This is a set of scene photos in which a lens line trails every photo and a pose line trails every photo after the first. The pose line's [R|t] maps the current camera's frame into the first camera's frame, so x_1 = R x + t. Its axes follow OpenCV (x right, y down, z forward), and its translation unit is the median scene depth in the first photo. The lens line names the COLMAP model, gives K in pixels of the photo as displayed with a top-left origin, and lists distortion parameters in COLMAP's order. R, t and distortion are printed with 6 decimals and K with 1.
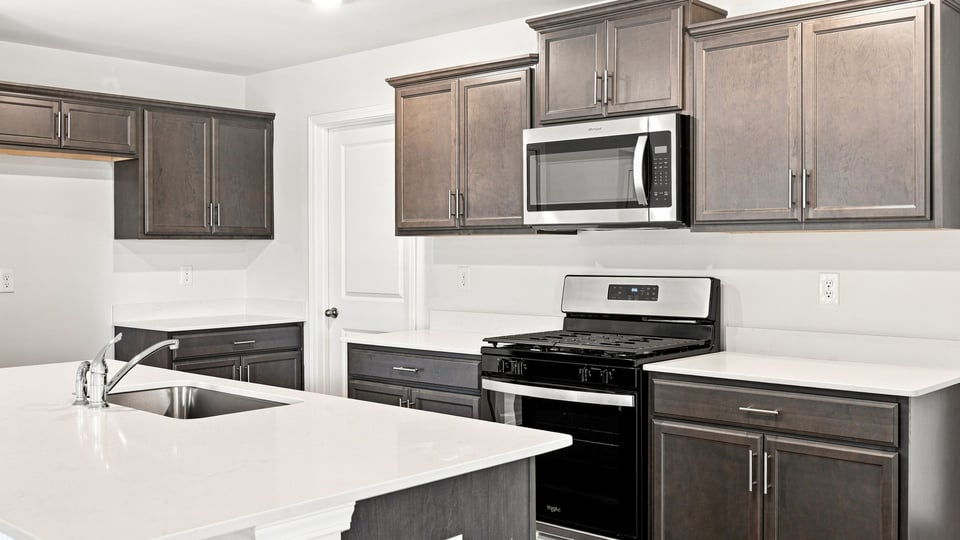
lens RADIAL K [[956.0, 0, 469.8], [0, 956.0, 257.4], [0, 0, 1]] dist [-0.035974, 0.023143]
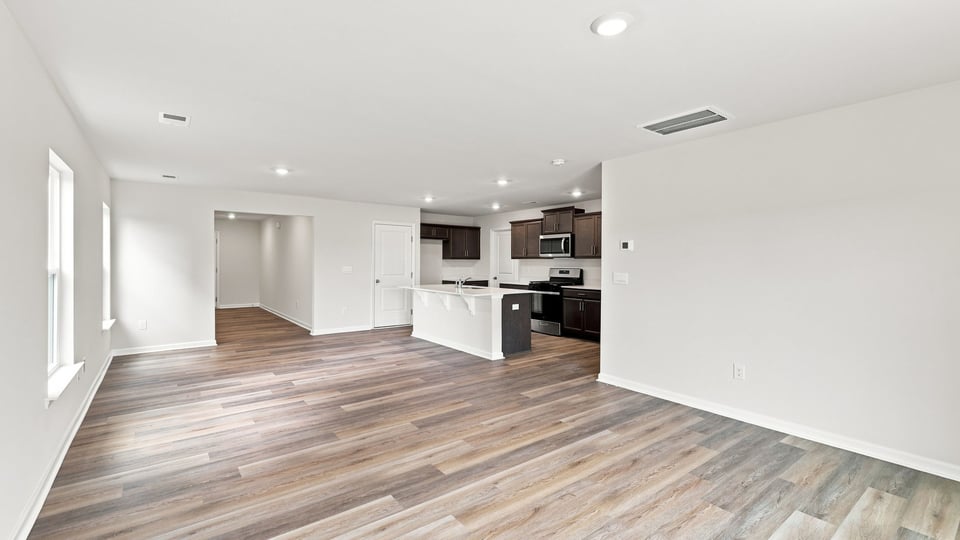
lens RADIAL K [[411.8, 0, 471.0], [0, 411.8, 259.8], [0, 0, 1]] dist [0.000644, 0.000045]
pose [[0.983287, 0.006504, -0.181945, 0.093614], [-0.009334, 0.999848, -0.014703, 0.011538], [0.181822, 0.016156, 0.983199, -0.978133]]
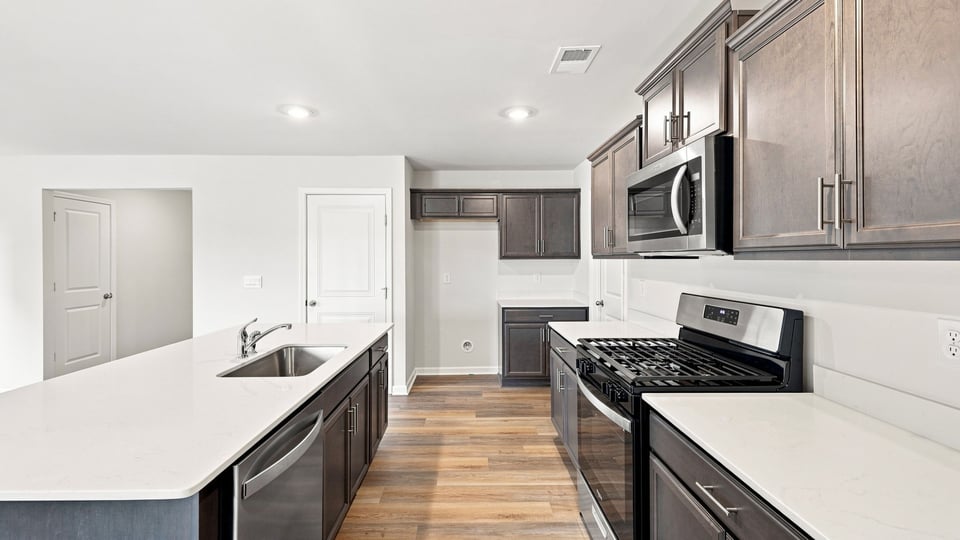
lens RADIAL K [[411.8, 0, 471.0], [0, 411.8, 259.8], [0, 0, 1]] dist [0.000644, 0.000045]
pose [[0.692520, 0.004255, -0.721386, 0.314800], [-0.008405, 0.999962, -0.002171, -0.021467], [0.721350, 0.007566, 0.692530, 0.485270]]
